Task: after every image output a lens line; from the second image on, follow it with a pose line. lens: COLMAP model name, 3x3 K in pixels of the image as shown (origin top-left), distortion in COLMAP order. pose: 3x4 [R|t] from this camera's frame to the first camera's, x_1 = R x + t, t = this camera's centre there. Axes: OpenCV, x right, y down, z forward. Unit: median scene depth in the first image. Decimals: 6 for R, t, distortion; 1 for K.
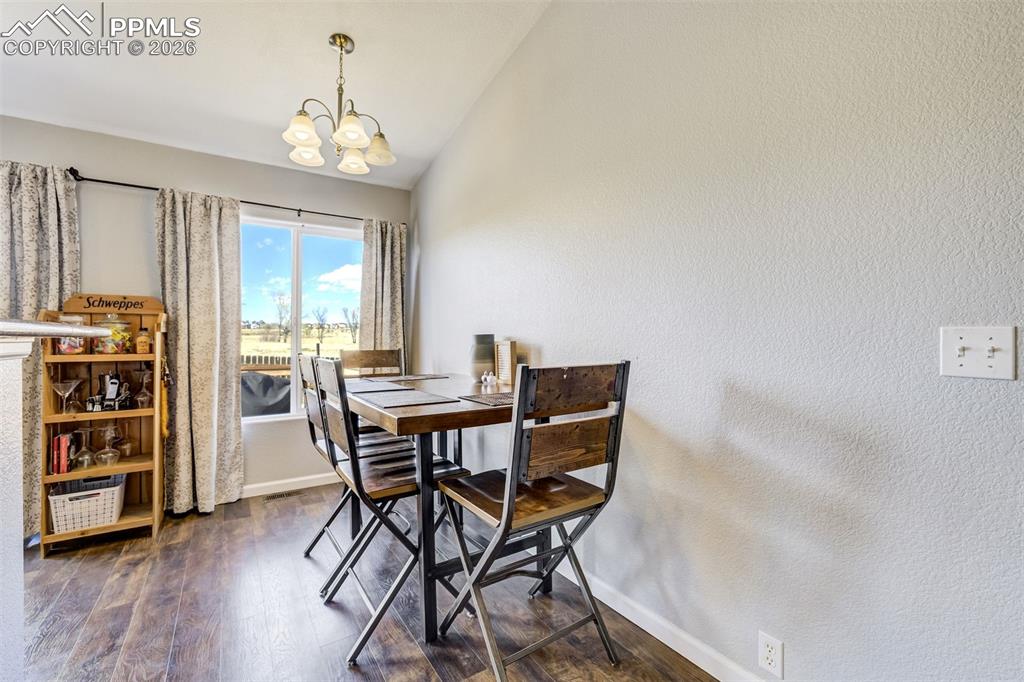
lens RADIAL K [[436.1, 0, 515.0], [0, 436.1, 334.9], [0, 0, 1]] dist [-0.029214, 0.008240]
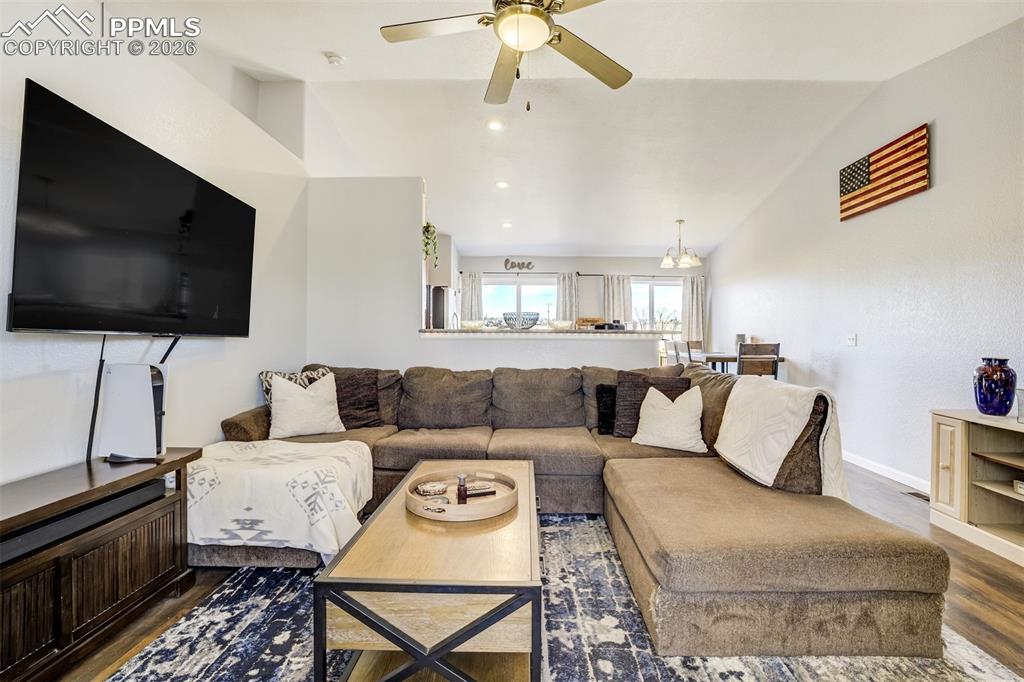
lens RADIAL K [[458.0, 0, 520.3], [0, 458.0, 333.9], [0, 0, 1]] dist [-0.014773, 0.002242]
pose [[0.815019, 0.009435, -0.579358, 0.373674], [-0.008689, 0.999954, 0.004061, -0.000645], [0.579370, 0.001724, 0.815063, -1.625266]]
